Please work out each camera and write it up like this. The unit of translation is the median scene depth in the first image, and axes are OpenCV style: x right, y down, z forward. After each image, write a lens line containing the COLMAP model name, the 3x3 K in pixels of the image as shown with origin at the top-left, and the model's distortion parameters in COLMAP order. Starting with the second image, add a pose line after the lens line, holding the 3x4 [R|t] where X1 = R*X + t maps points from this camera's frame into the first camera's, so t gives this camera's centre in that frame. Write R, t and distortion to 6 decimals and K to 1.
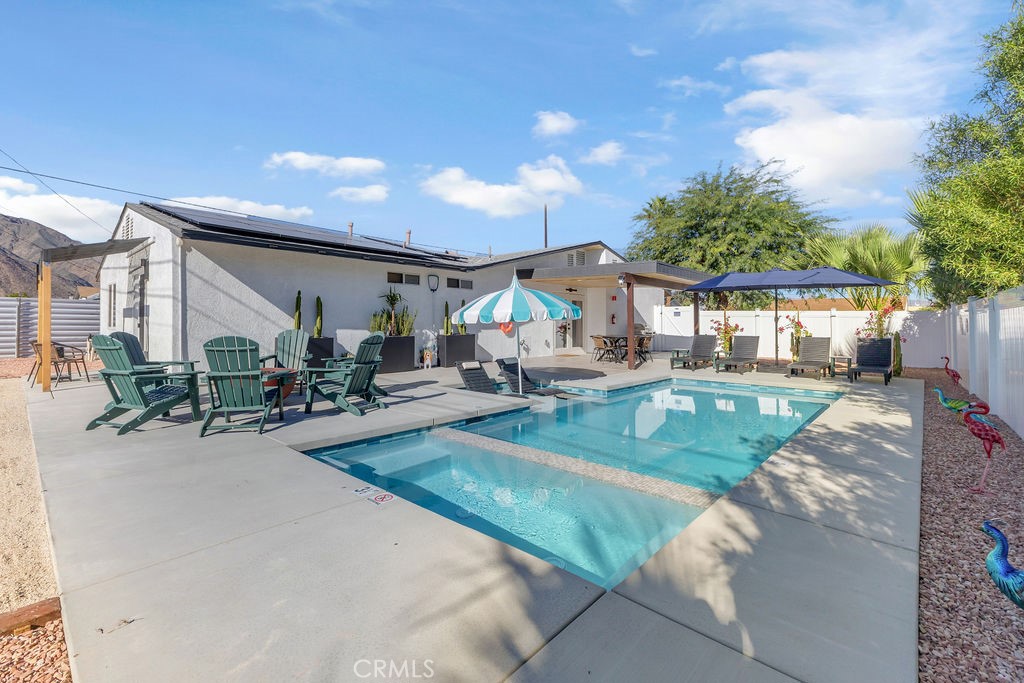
lens RADIAL K [[460.0, 0, 510.9], [0, 460.0, 315.7], [0, 0, 1]] dist [-0.001068, -0.000386]
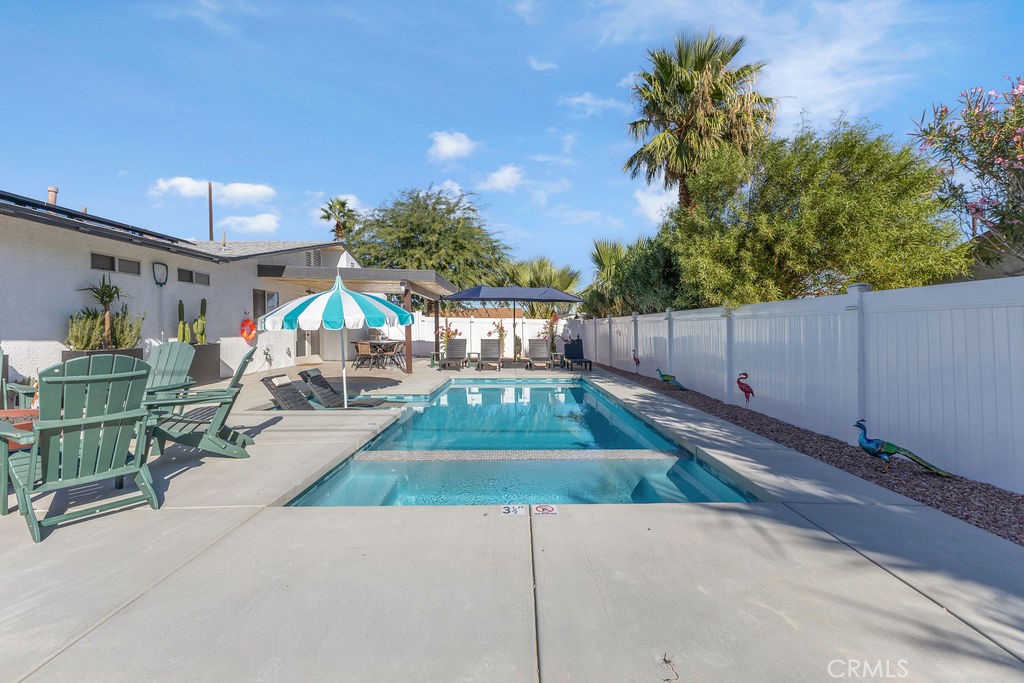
lens RADIAL K [[453.4, 0, 527.8], [0, 453.4, 316.5], [0, 0, 1]] dist [0.014143, 0.000019]
pose [[0.719567, 0.016156, 0.694235, -0.250966], [-0.010318, 0.999868, -0.012574, -0.001183], [-0.694347, 0.001885, 0.719638, 0.081855]]
